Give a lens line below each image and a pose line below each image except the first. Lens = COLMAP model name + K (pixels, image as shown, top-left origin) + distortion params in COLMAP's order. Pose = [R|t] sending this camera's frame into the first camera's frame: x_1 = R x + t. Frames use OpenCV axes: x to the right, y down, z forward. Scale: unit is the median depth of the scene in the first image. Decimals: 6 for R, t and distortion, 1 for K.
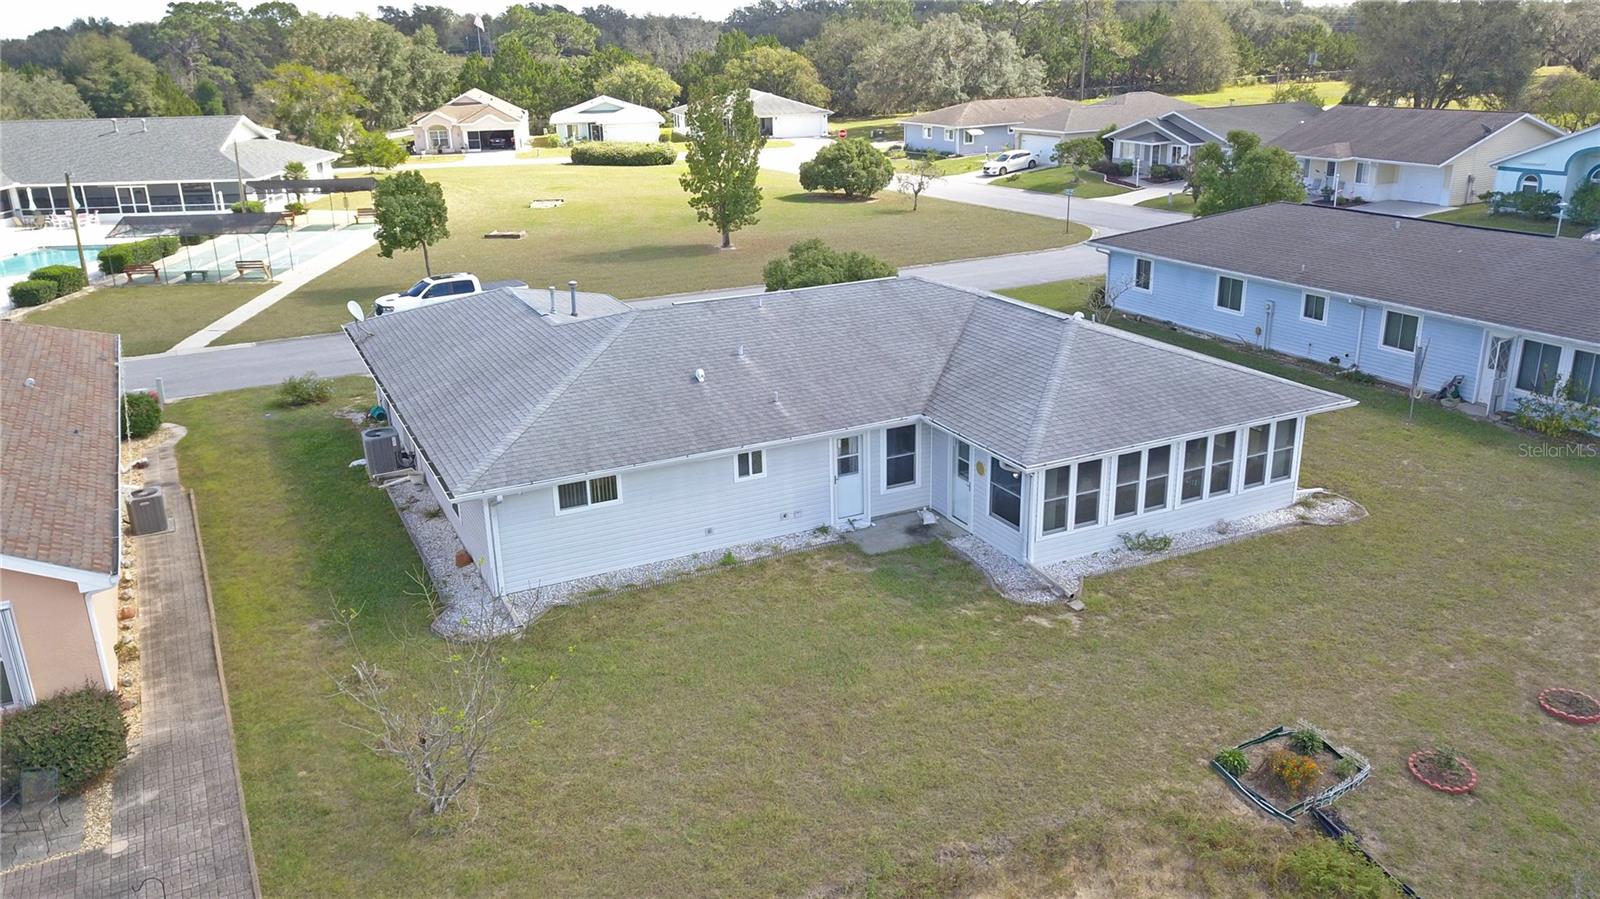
lens RADIAL K [[1223.1, 0, 799.0], [0, 1223.1, 450.2], [0, 0, 1]] dist [0.025730, -0.037319]
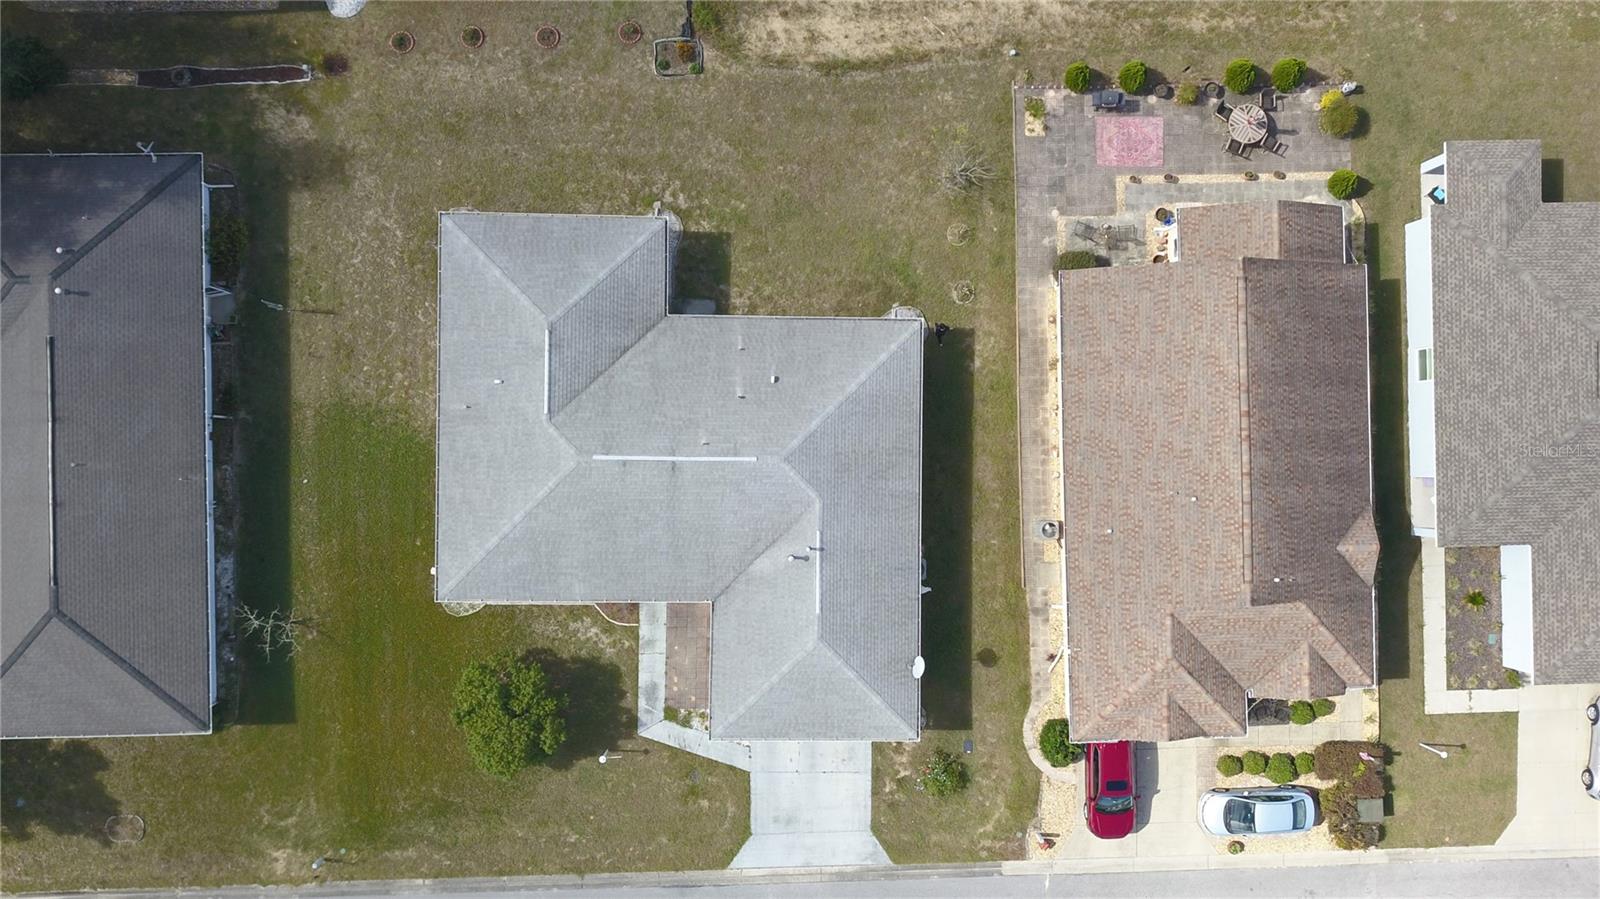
lens RADIAL K [[1329.6, 0, 795.1], [0, 1329.6, 452.1], [0, 0, 1]] dist [0.030647, -0.040394]
pose [[-0.894540, -0.446931, -0.007089, -0.082832], [0.130783, -0.276864, 0.951967, -1.097079], [-0.427427, 0.850646, 0.306117, 0.281466]]
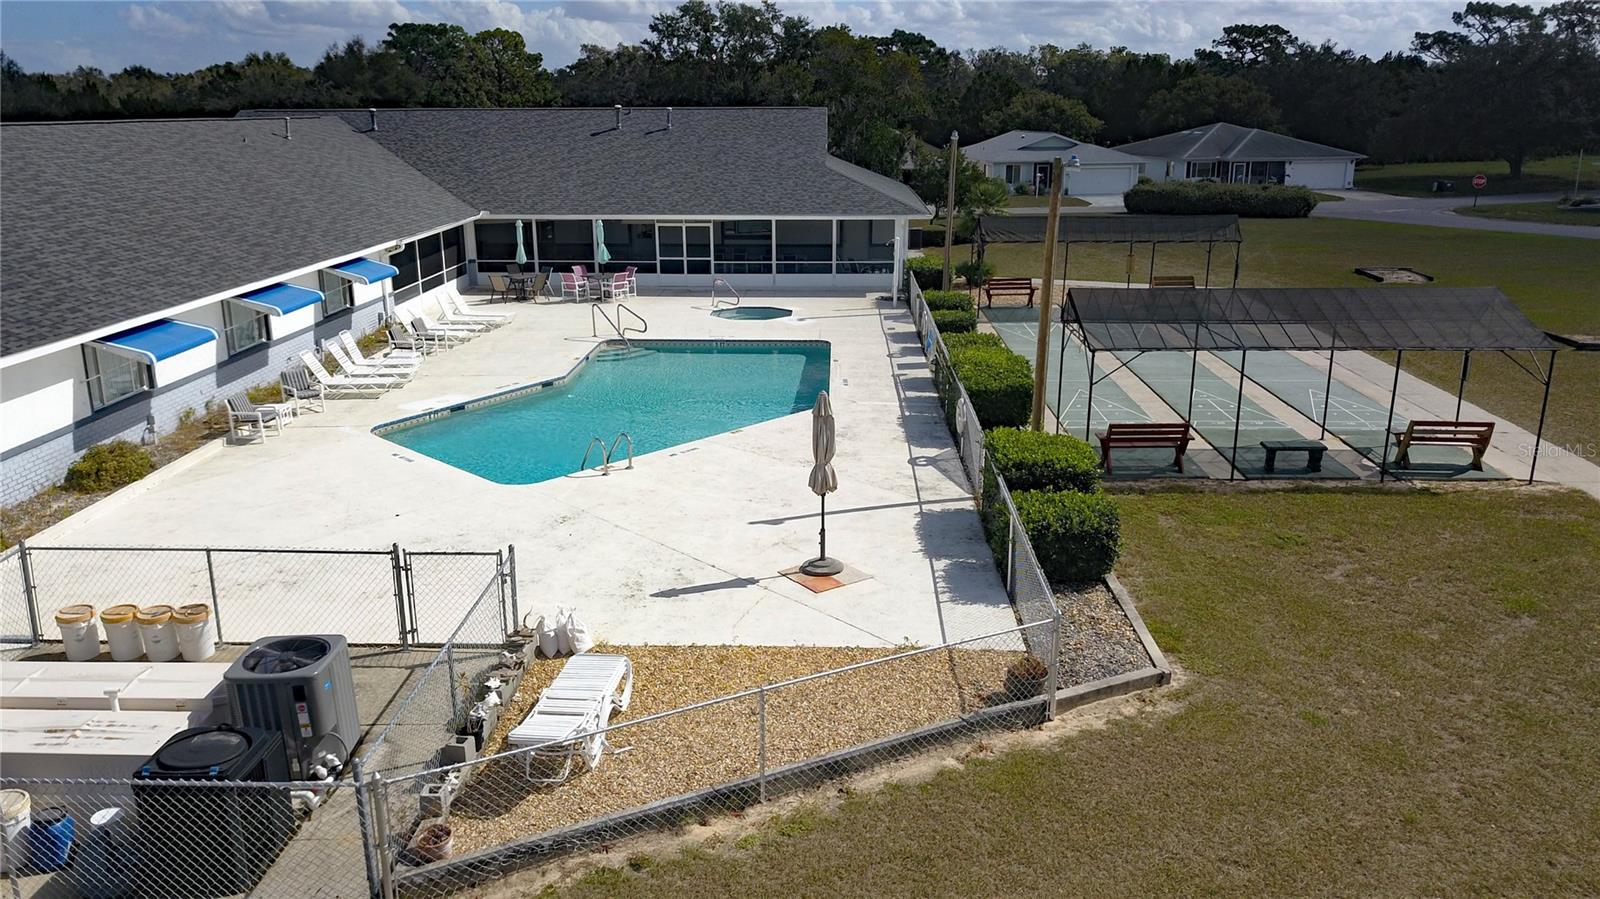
lens RADIAL K [[1223.1, 0, 799.6], [0, 1223.1, 448.7], [0, 0, 1]] dist [0.025730, -0.037319]
pose [[0.998005, 0.035365, -0.052300, -0.779836], [-0.038213, 0.997783, -0.054488, -0.152482], [0.050257, 0.056378, 0.997144, 0.804007]]
